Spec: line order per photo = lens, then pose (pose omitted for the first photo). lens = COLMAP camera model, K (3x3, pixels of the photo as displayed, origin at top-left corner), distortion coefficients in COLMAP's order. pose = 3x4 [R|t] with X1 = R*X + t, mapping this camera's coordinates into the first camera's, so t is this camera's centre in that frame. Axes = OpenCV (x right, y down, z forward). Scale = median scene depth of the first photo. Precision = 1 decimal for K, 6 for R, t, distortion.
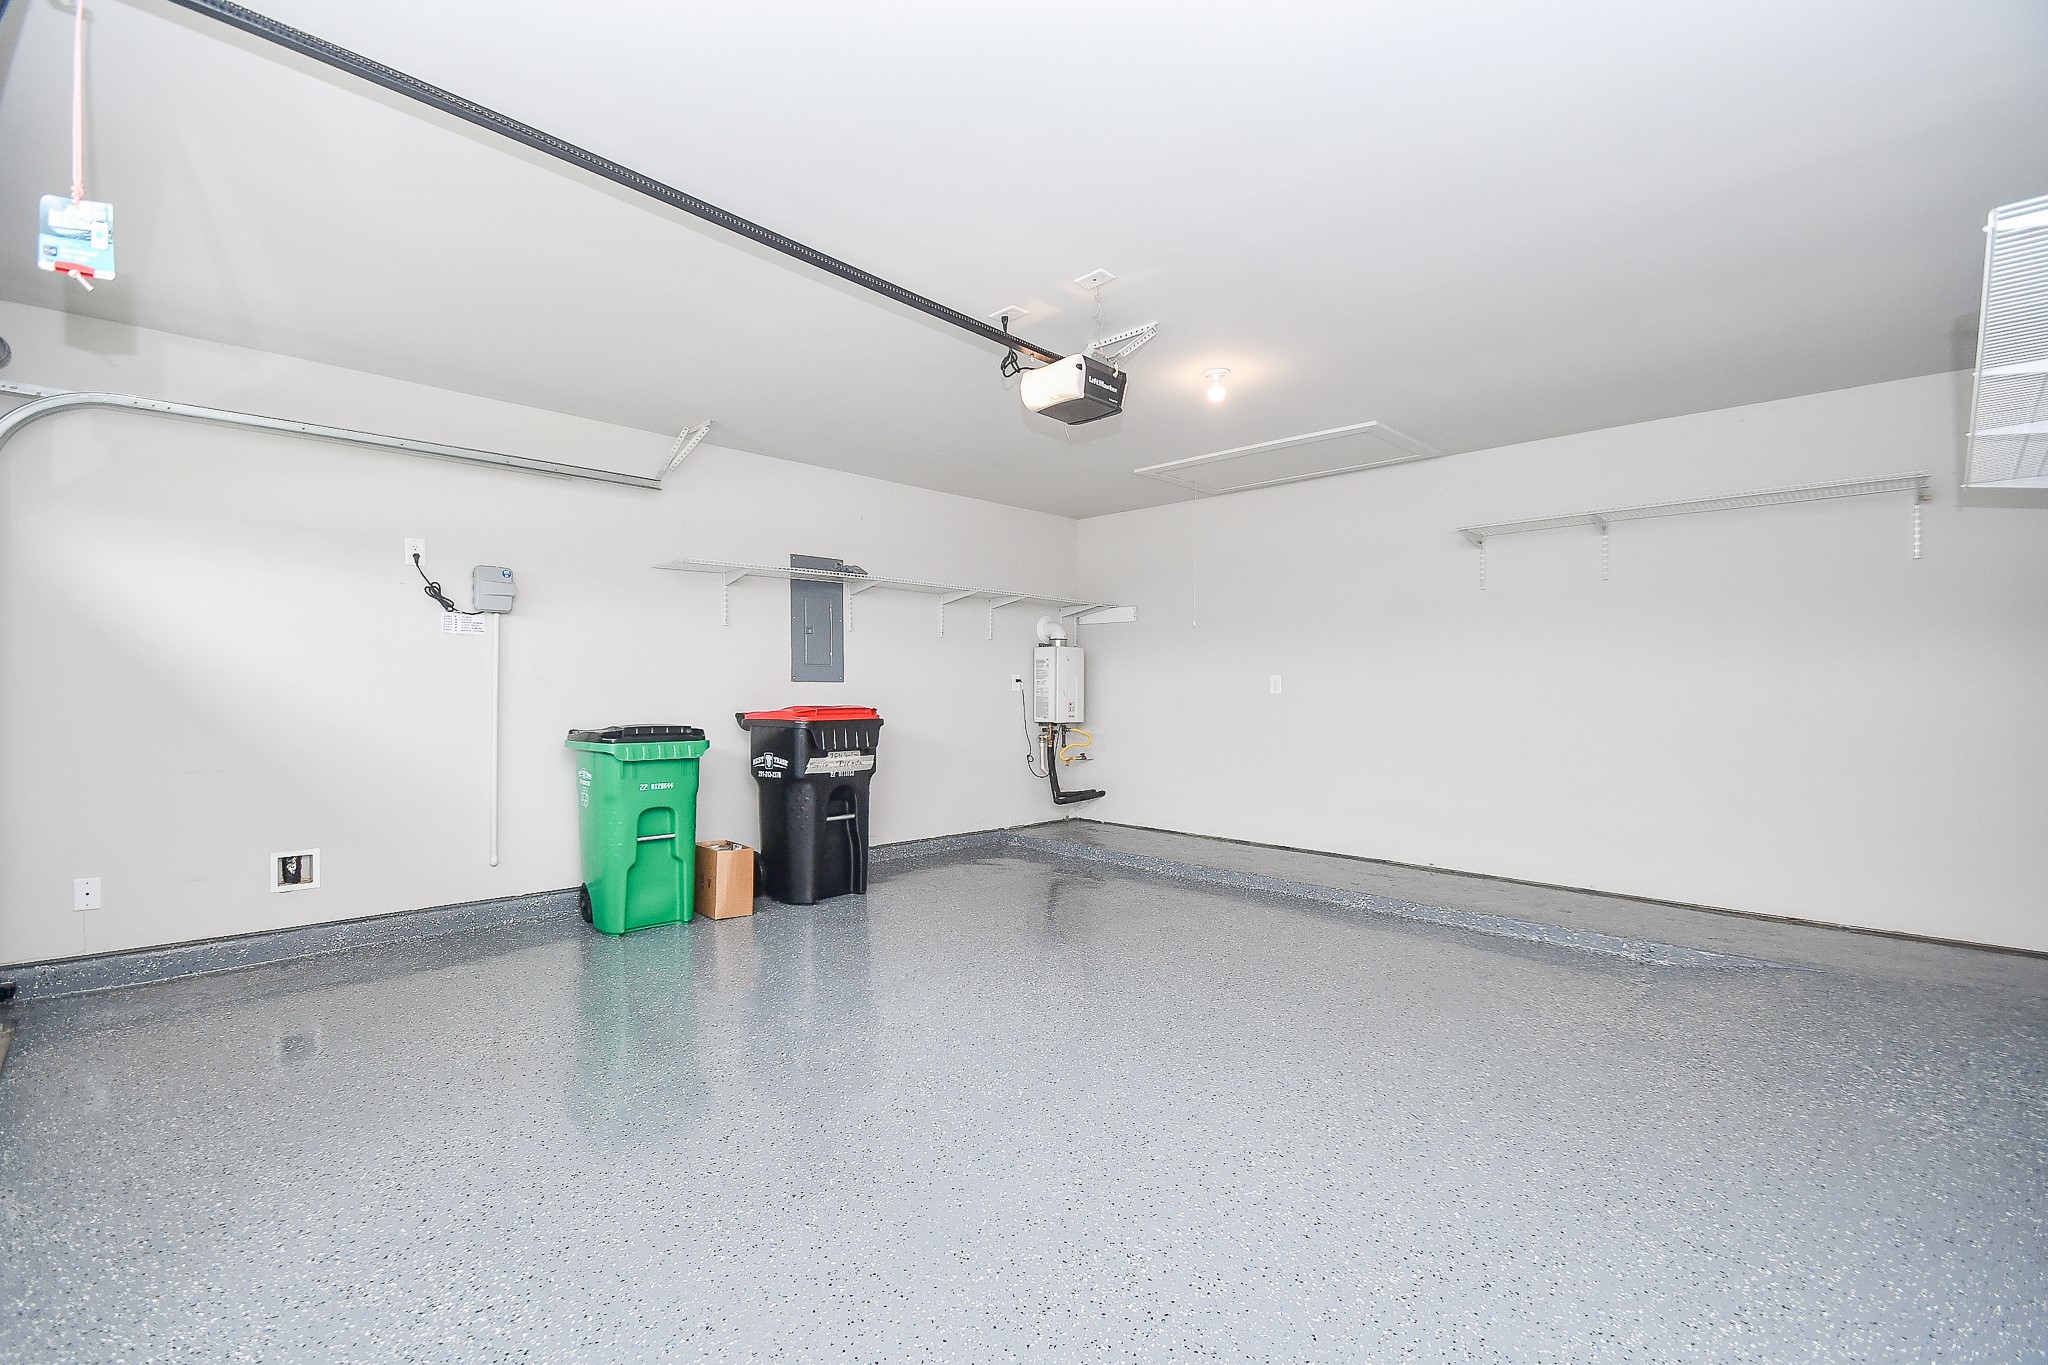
lens RADIAL K [[911.9, 0, 986.8], [0, 911.9, 694.6], [0, 0, 1]] dist [0.002022, 0.000530]
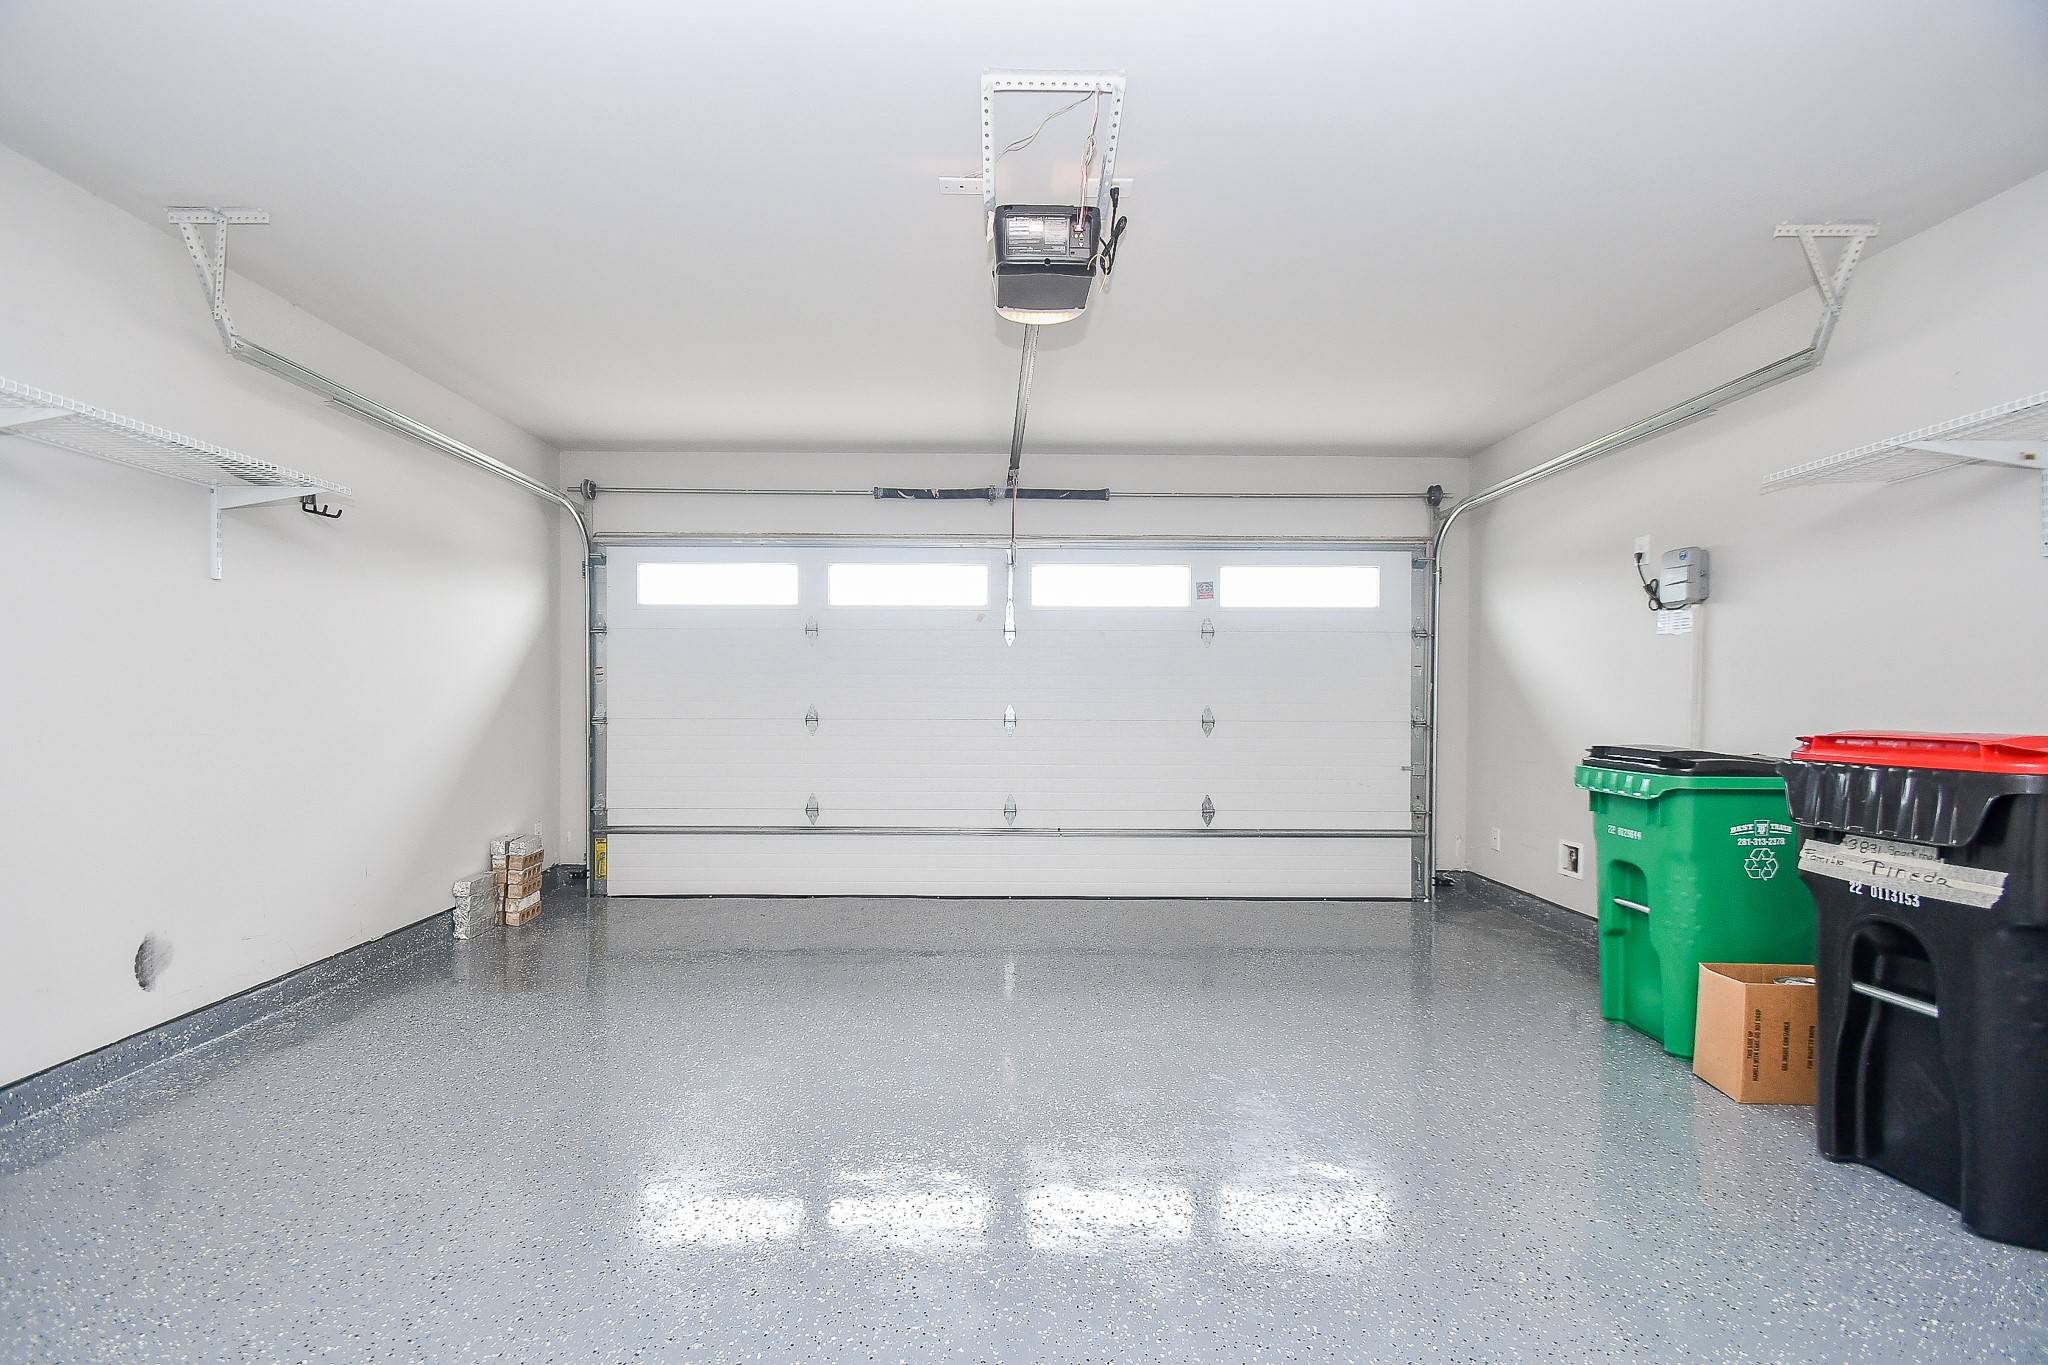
lens RADIAL K [[911.9, 0, 986.8], [0, 911.9, 694.6], [0, 0, 1]] dist [0.002022, 0.000530]
pose [[-0.690438, -0.010556, -0.723314, 0.496391], [-0.016312, 0.999866, 0.000978, 0.001183], [0.723207, 0.012474, -0.690518, 1.132145]]
